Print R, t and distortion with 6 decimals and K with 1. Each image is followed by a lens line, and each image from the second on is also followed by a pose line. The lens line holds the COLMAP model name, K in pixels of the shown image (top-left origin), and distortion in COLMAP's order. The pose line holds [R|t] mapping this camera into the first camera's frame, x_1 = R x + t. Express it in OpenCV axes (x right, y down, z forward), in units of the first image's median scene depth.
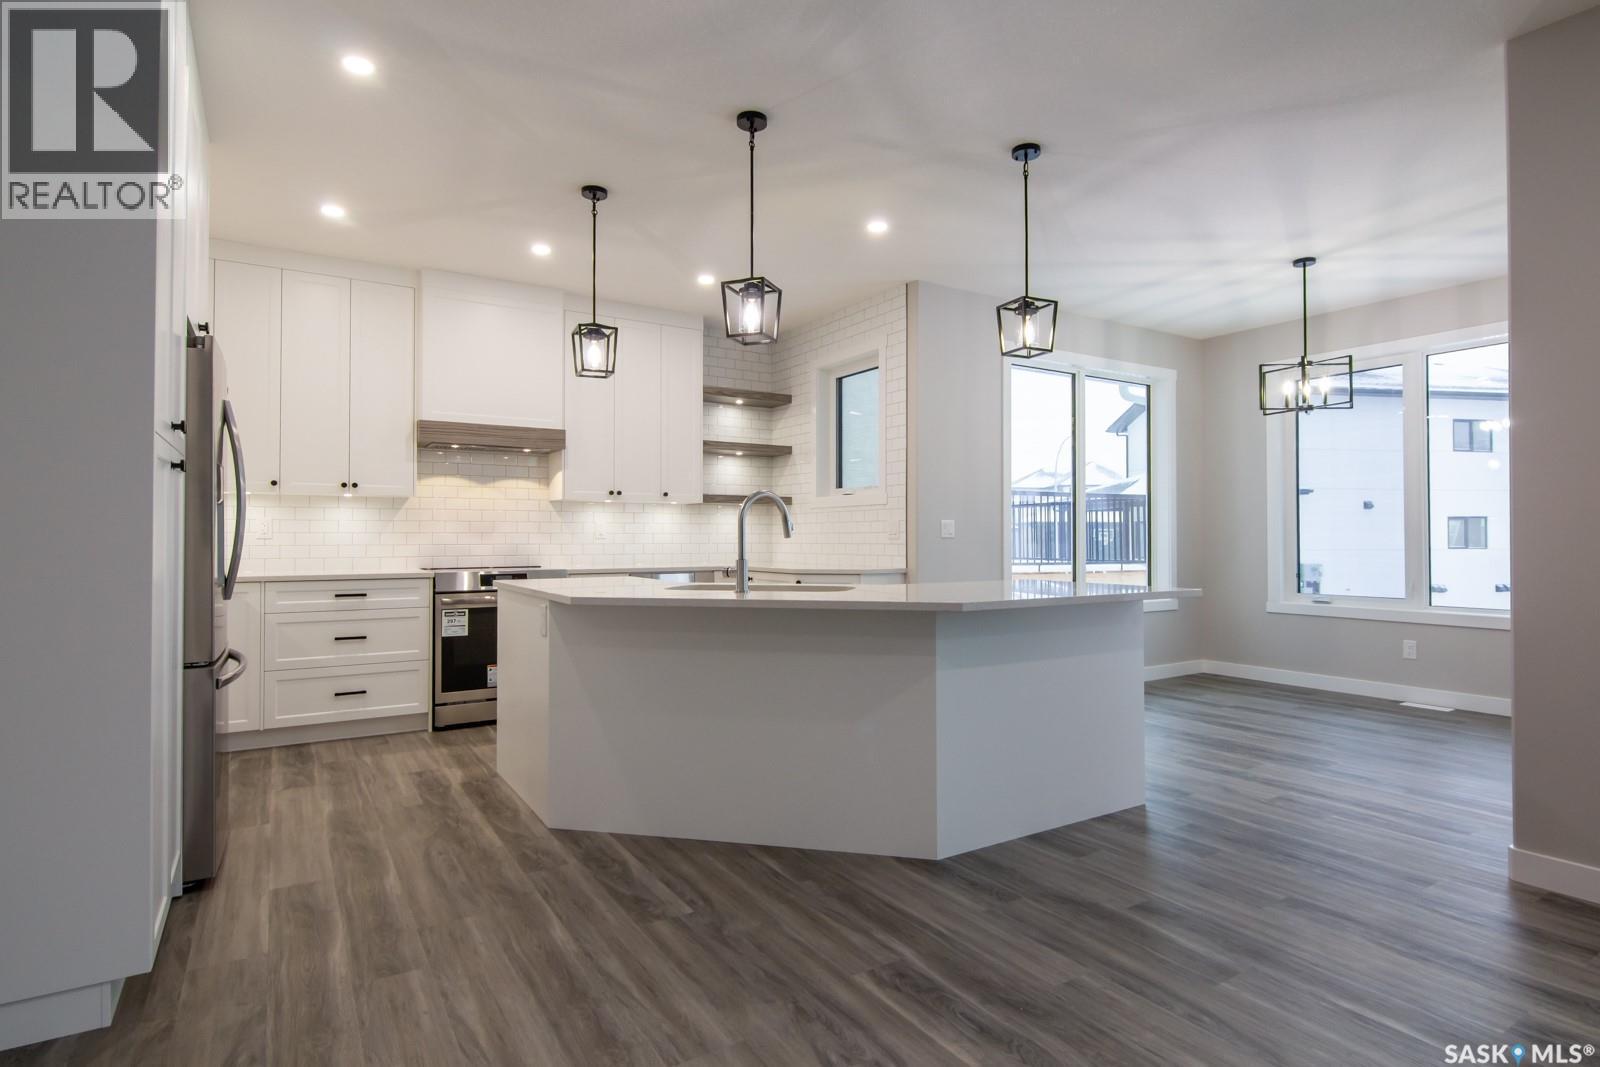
lens RADIAL K [[825.4, 0, 804.7], [0, 825.4, 528.4], [0, 0, 1]] dist [0.006172, -0.005810]
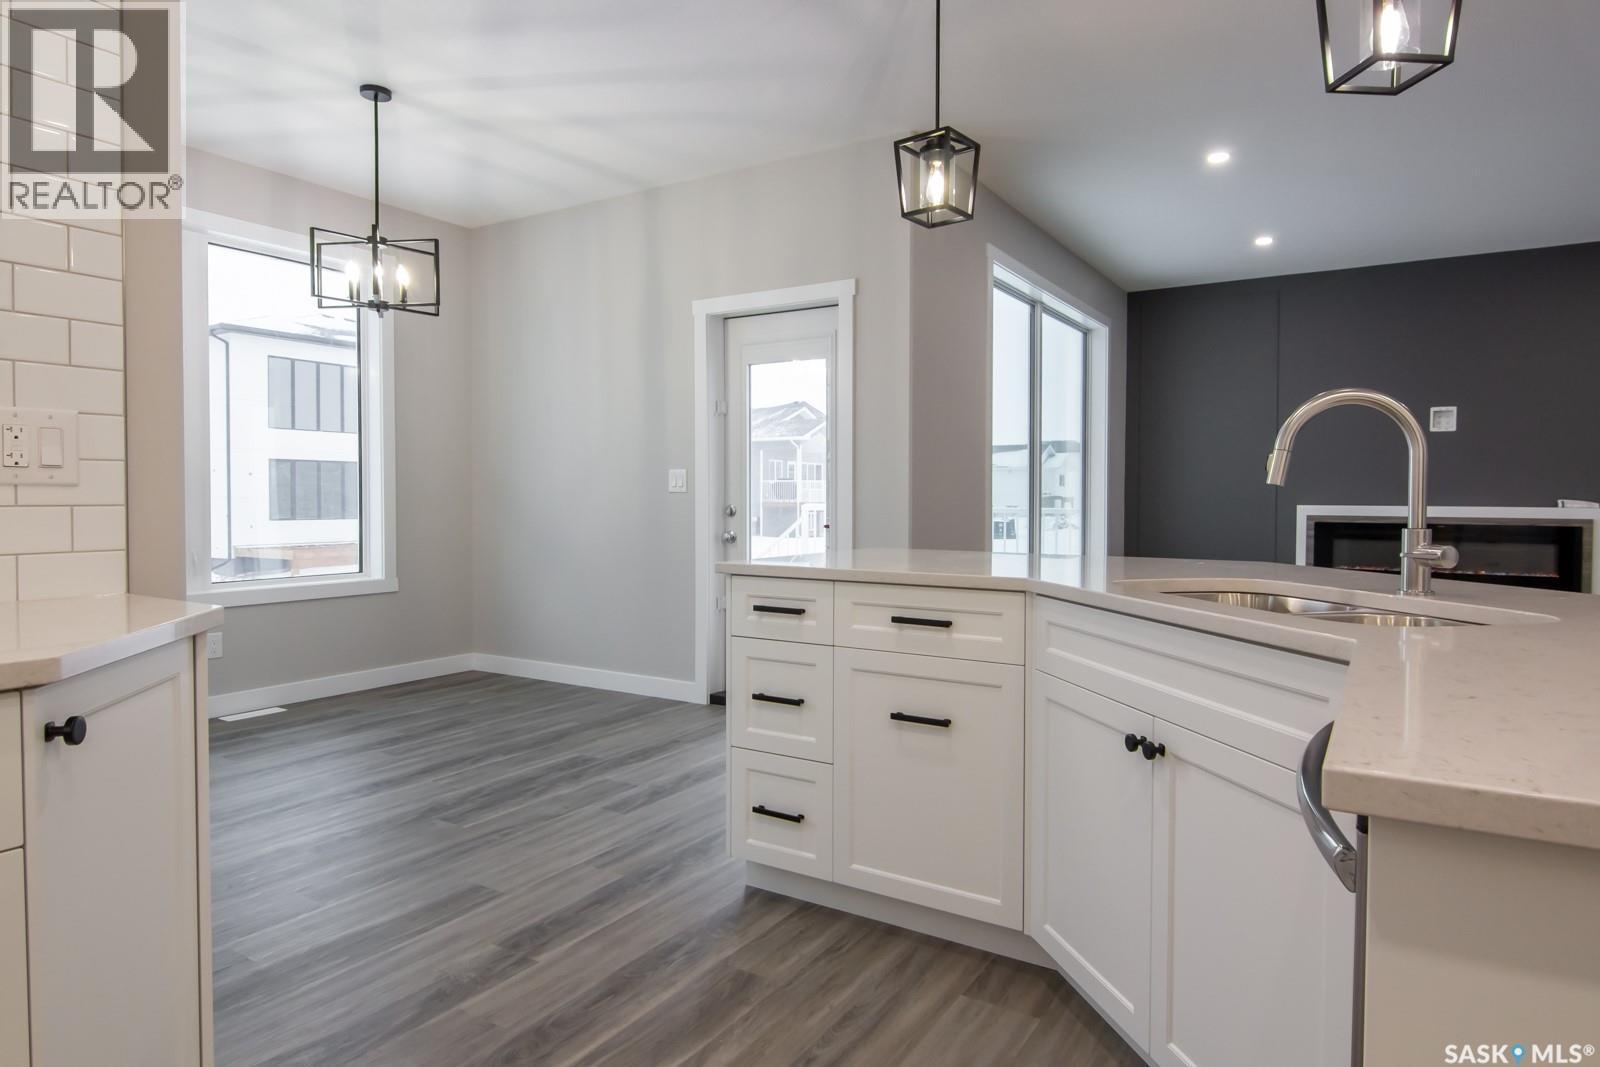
lens RADIAL K [[961.0, 0, 809.4], [0, 961.0, 520.8], [0, 0, 1]] dist [-0.001719, -0.001686]
pose [[-0.446126, -0.021715, 0.894707, -0.312632], [-0.012248, 0.999760, 0.018158, 0.019163], [-0.894886, -0.002857, -0.446285, 1.132348]]
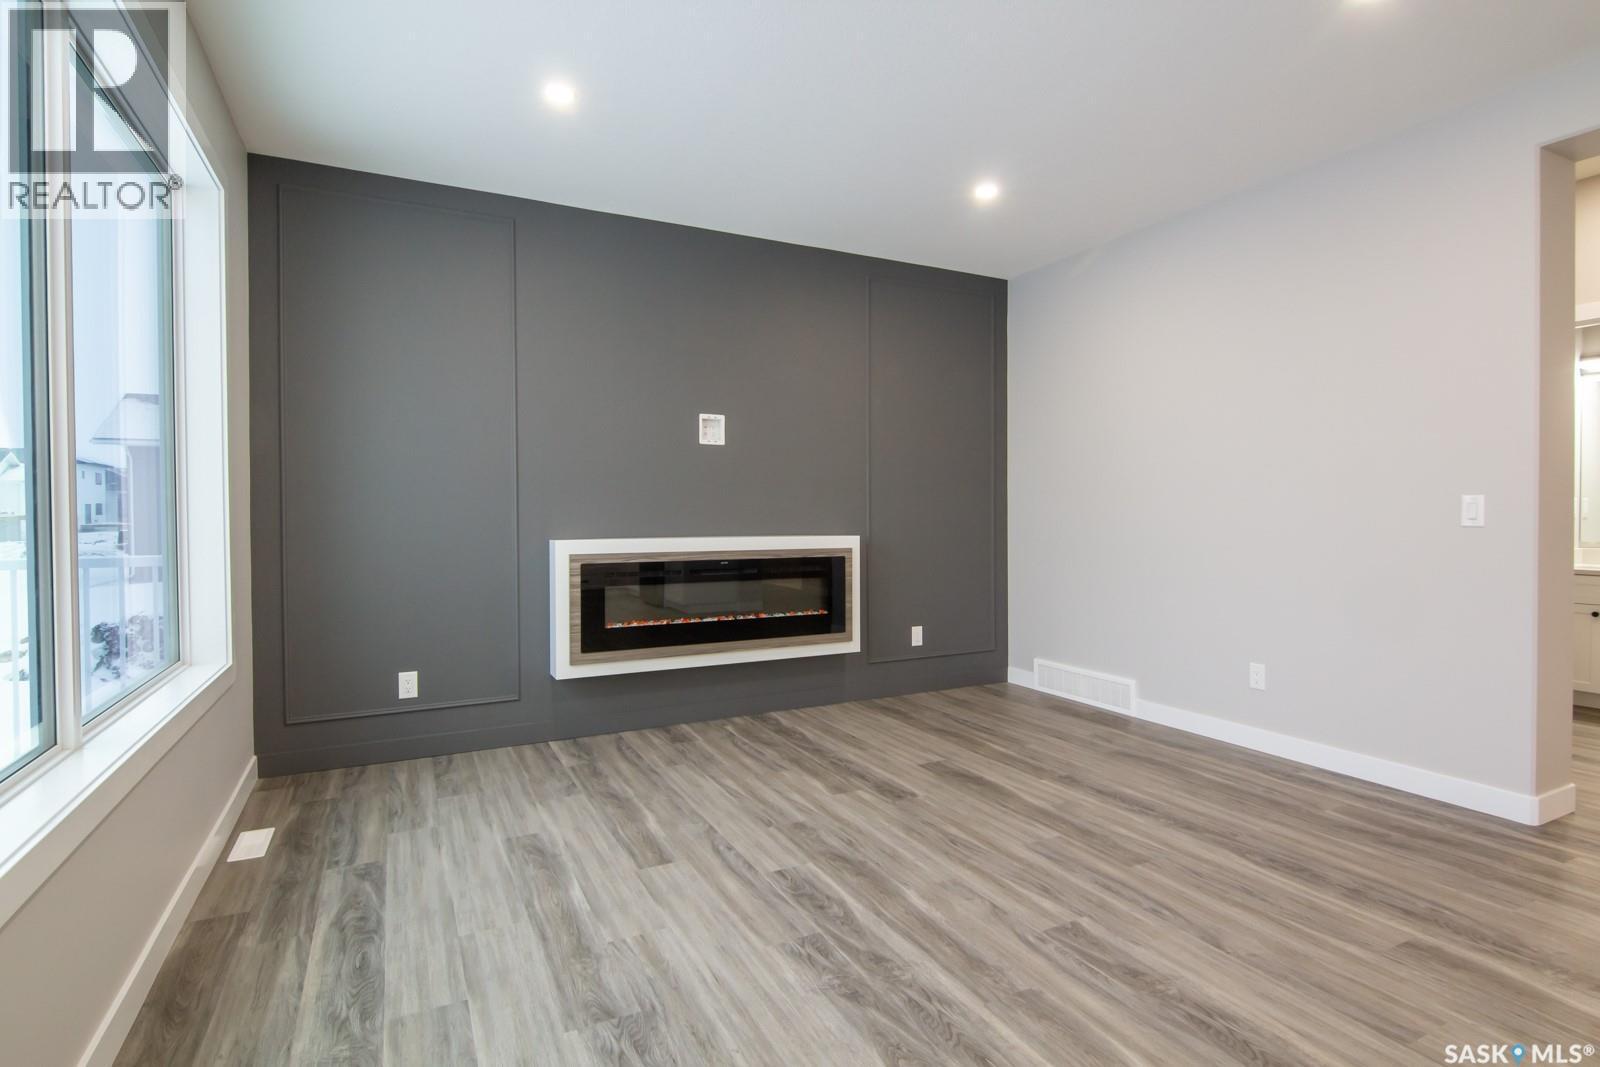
lens RADIAL K [[806.7, 0, 819.2], [0, 806.7, 521.3], [0, 0, 1]] dist [0.008072, -0.001916]
pose [[-0.997293, 0.004152, 0.073416, 0.367661], [0.004276, 0.999990, 0.001534, -0.008357], [-0.073409, 0.001844, -0.997300, 0.598106]]
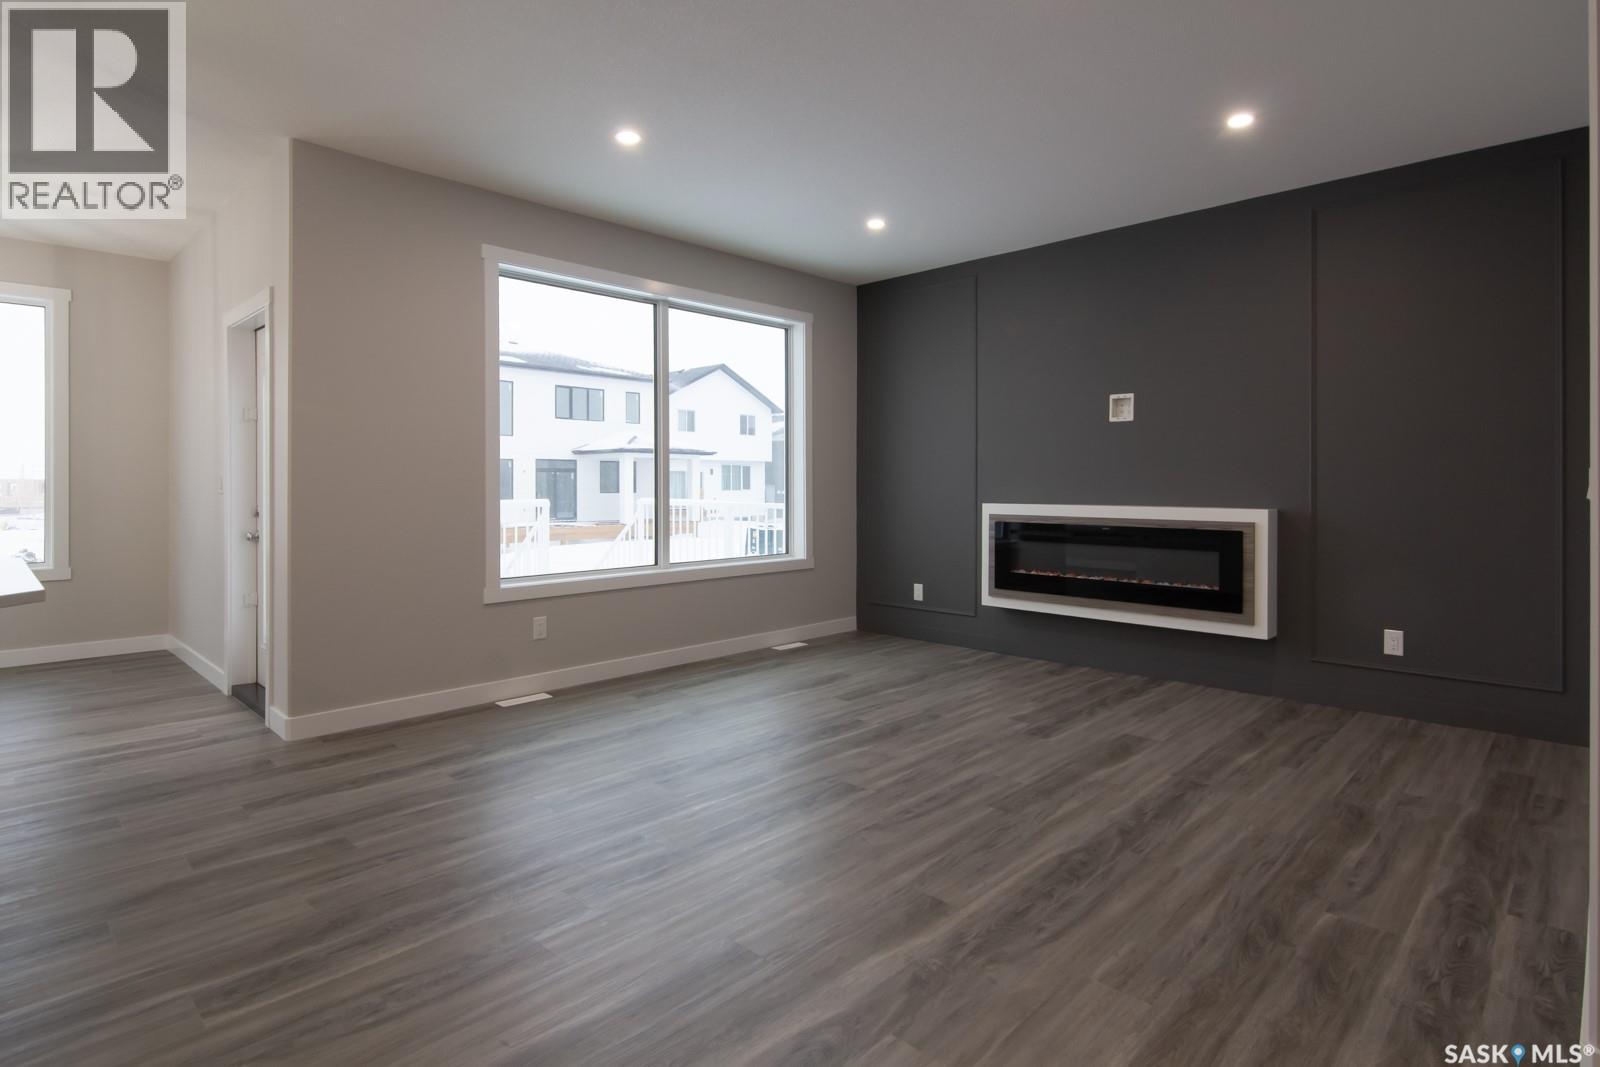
lens RADIAL K [[825.4, 0, 807.8], [0, 825.4, 492.1], [0, 0, 1]] dist [0.006172, -0.005810]
pose [[-0.233939, -0.003609, 0.972245, -0.423329], [-0.009667, 0.999952, 0.001386, -0.003862], [-0.972203, -0.009075, -0.233963, 0.286502]]
